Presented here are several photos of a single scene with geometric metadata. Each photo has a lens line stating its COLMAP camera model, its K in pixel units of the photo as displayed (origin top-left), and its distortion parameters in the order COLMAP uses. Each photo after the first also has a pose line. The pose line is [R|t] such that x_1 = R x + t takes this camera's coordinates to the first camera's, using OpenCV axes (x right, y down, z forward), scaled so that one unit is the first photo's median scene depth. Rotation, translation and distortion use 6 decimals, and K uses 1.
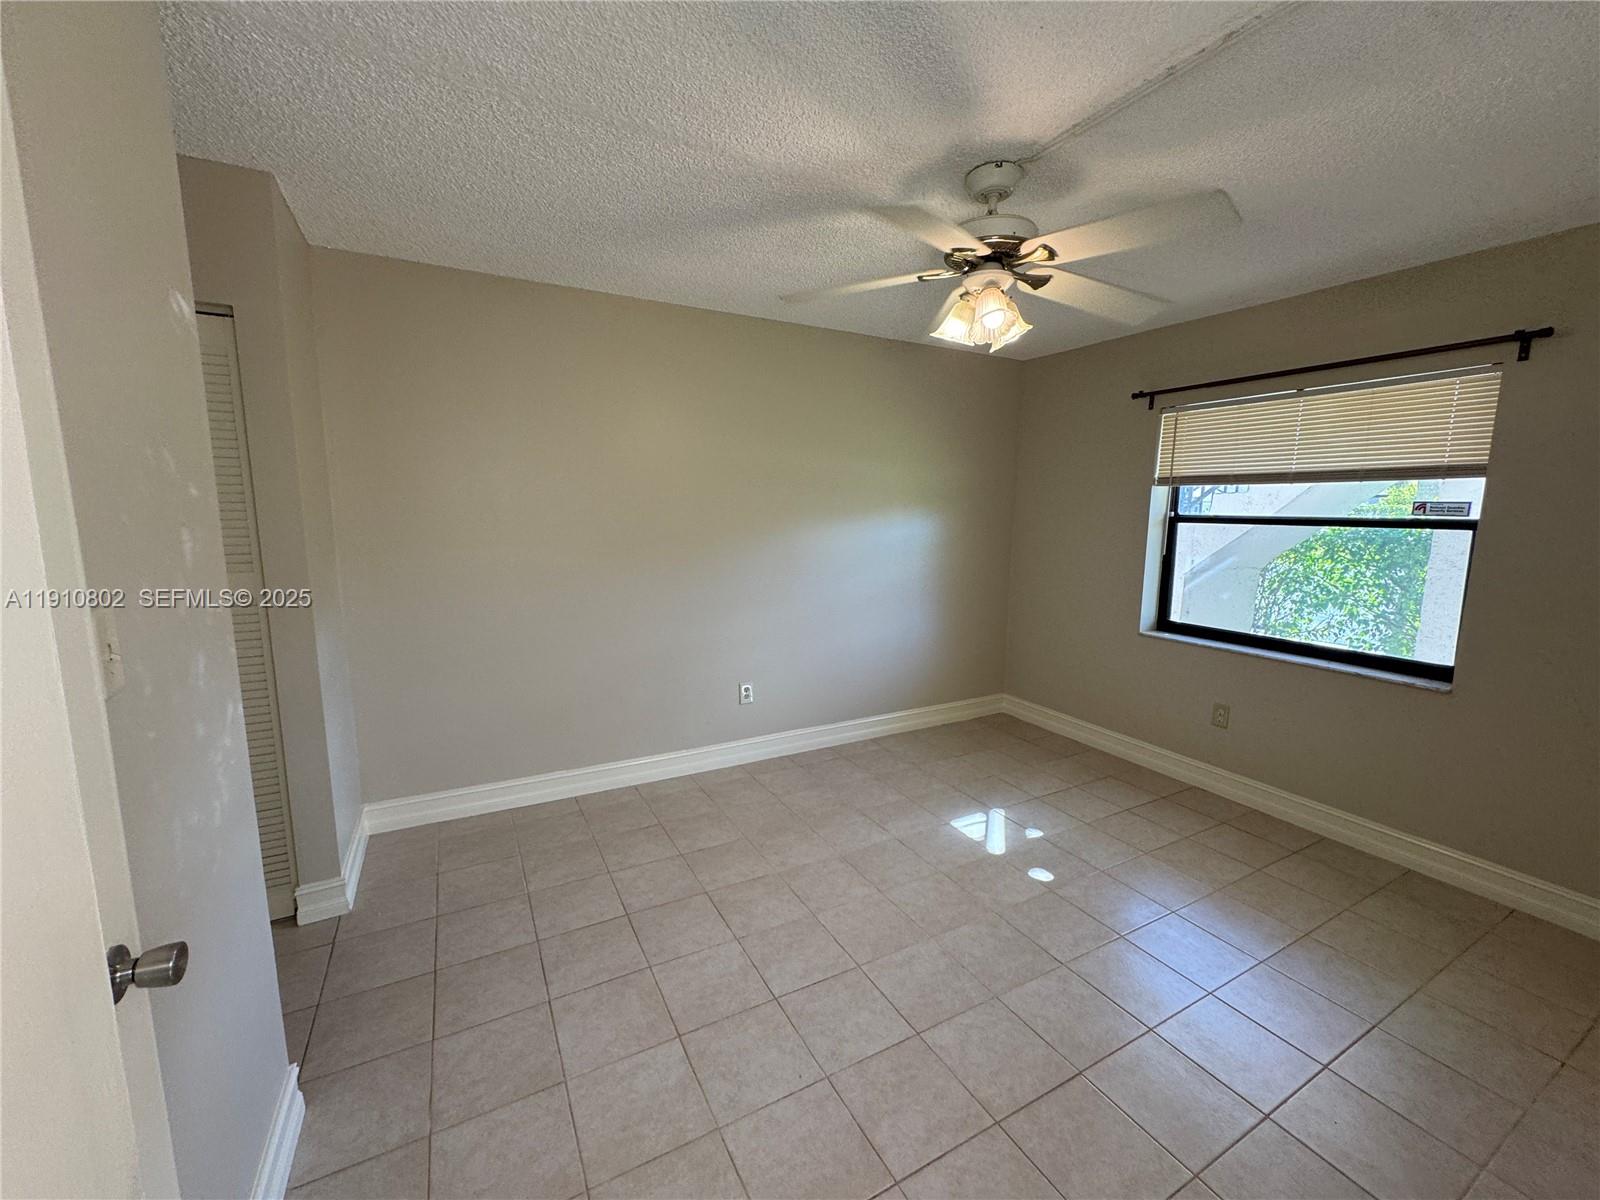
lens RADIAL K [[639.3, 0, 797.3], [0, 639.3, 602.3], [0, 0, 1]] dist [-0.003480, 0.000814]
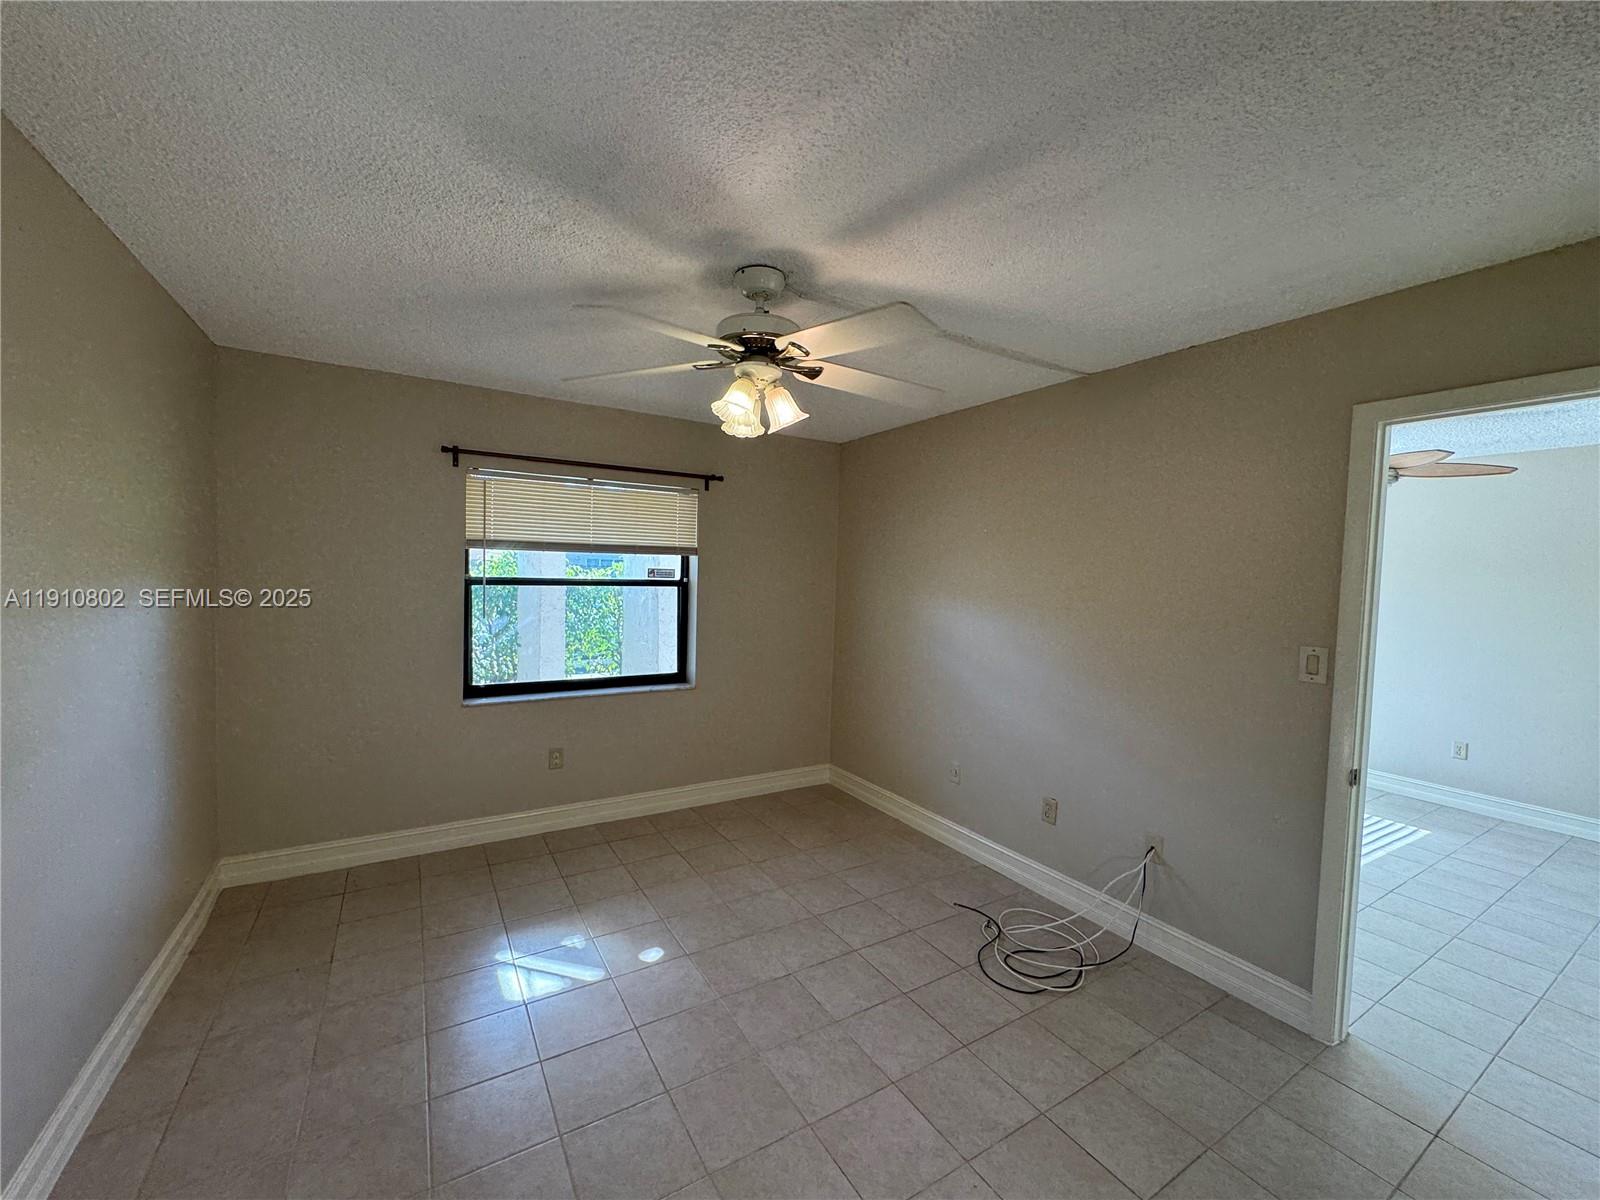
lens RADIAL K [[639.3, 0, 800.6], [0, 639.3, 600.6], [0, 0, 1]] dist [-0.003480, 0.000814]
pose [[-0.051638, -0.059816, 0.996873, -0.619055], [0.120695, 0.990514, 0.065686, -0.159549], [-0.991346, 0.123710, -0.043929, 0.833981]]
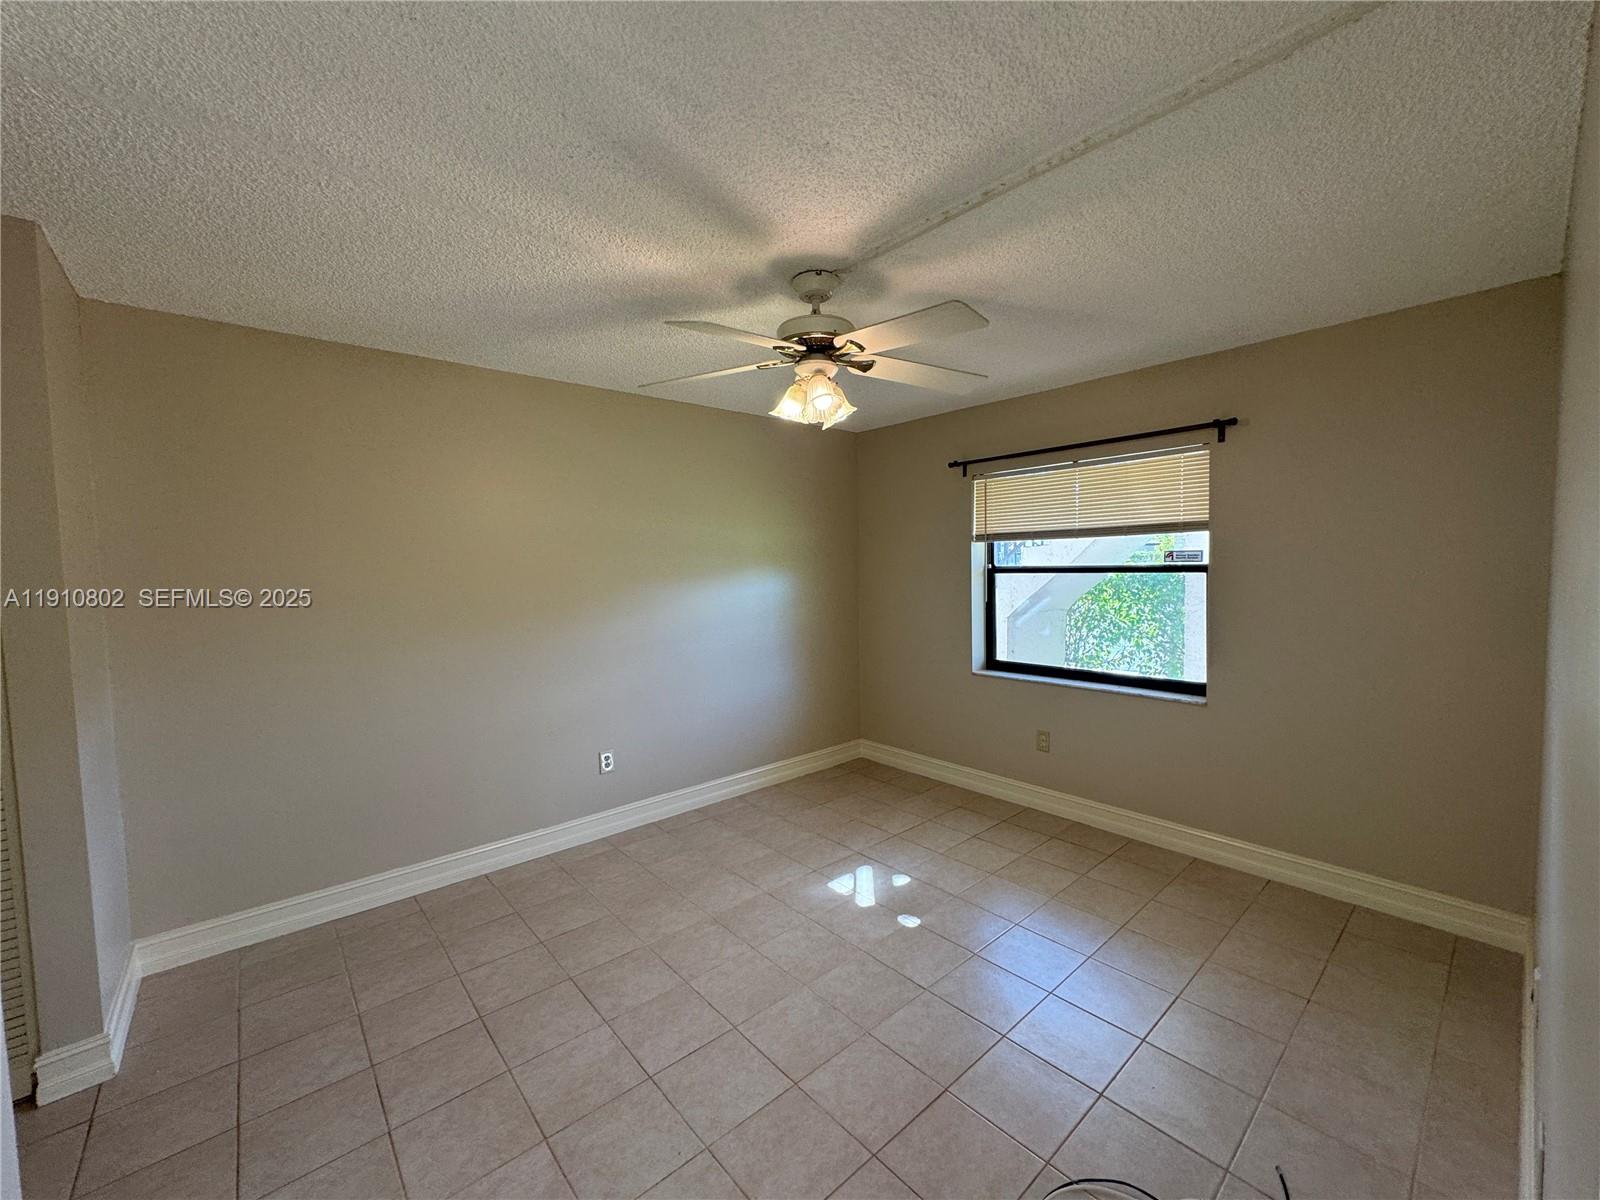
lens RADIAL K [[639.3, 0, 799.4], [0, 639.3, 601.5], [0, 0, 1]] dist [-0.003480, 0.000814]
pose [[0.974577, -0.041589, 0.220161, 0.002686], [0.061657, 0.994465, -0.085078, 0.001083], [-0.215404, 0.096489, 0.971746, -0.044649]]
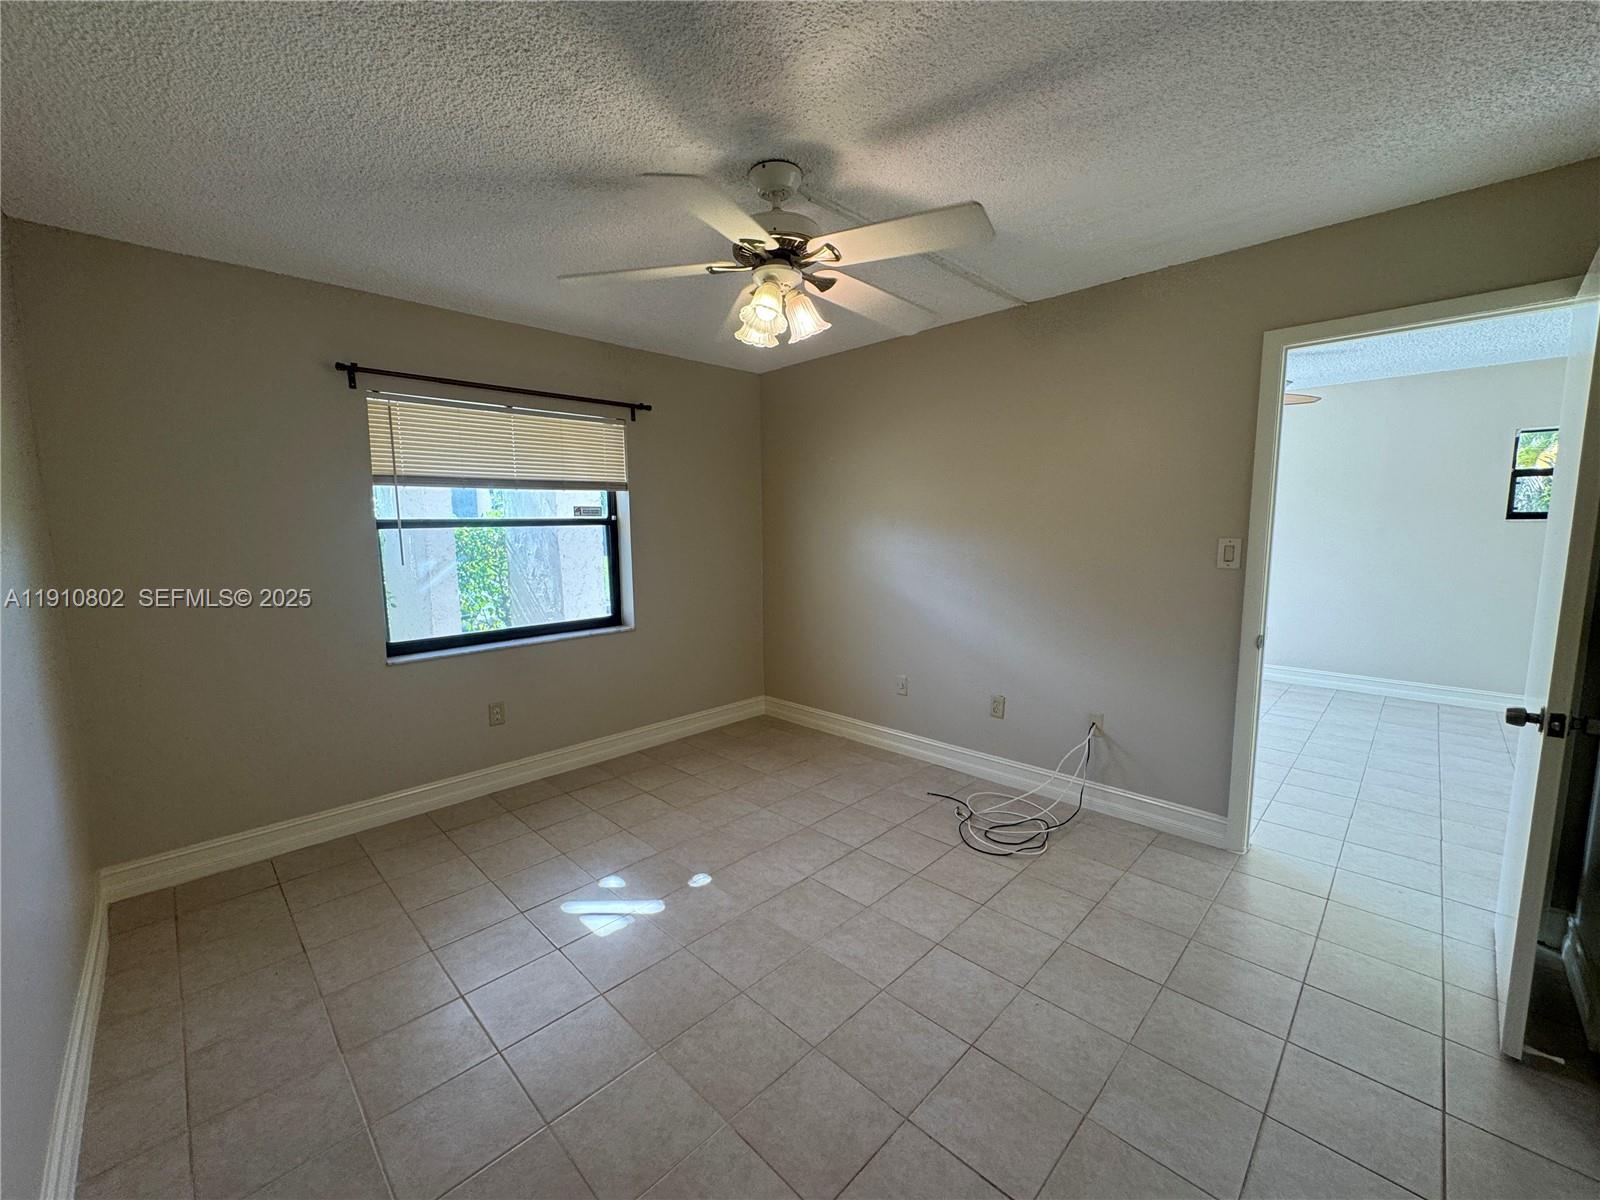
lens RADIAL K [[639.3, 0, 800.5], [0, 639.3, 601.3], [0, 0, 1]] dist [-0.003480, 0.000814]
pose [[-0.289564, -0.125765, 0.948860, -0.594095], [0.150618, 0.972993, 0.174927, -0.144717], [-0.945234, 0.193568, -0.262801, 1.083055]]
